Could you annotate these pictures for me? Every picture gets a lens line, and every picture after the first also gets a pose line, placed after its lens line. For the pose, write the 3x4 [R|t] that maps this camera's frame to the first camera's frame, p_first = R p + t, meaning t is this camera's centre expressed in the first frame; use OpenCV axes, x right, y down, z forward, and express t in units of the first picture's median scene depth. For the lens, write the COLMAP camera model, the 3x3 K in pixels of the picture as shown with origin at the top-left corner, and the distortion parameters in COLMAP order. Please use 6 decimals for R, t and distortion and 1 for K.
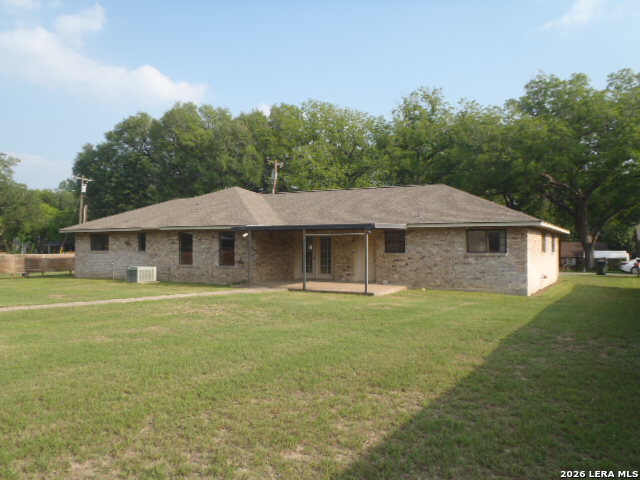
lens RADIAL K [[541.4, 0, 320.0], [0, 541.4, 240.0], [0, 0, 1]] dist [-0.073065, 0.045420]
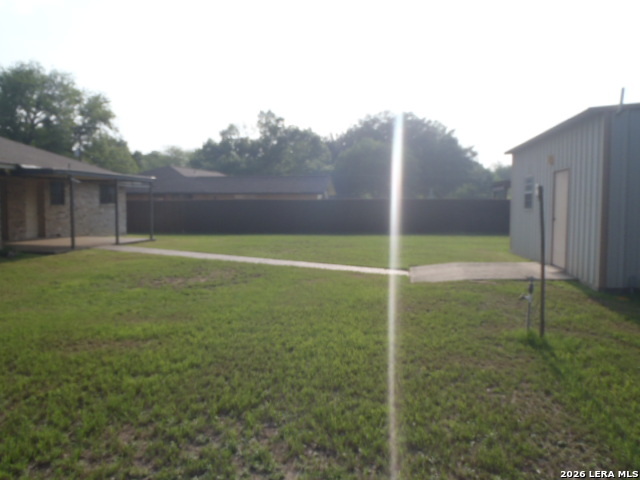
lens RADIAL K [[541.4, 0, 320.0], [0, 541.4, 240.0], [0, 0, 1]] dist [-0.073065, 0.045420]
pose [[-0.336122, -0.066110, 0.939495, -0.830588], [-0.022662, 0.997812, 0.062106, 0.015541], [-0.941546, -0.000416, -0.336885, 0.794048]]
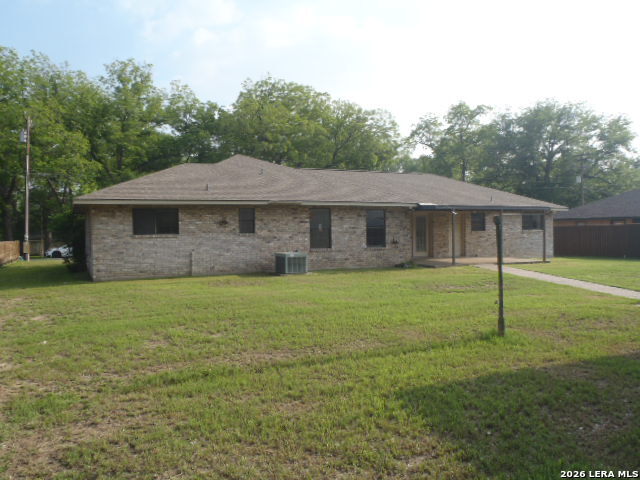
lens RADIAL K [[541.4, 0, 320.0], [0, 541.4, 240.0], [0, 0, 1]] dist [-0.073065, 0.045420]
pose [[0.575605, -0.023616, 0.817387, -0.941891], [-0.000820, 0.999566, 0.029457, 0.008676], [-0.817727, -0.017626, 0.575336, 0.541238]]
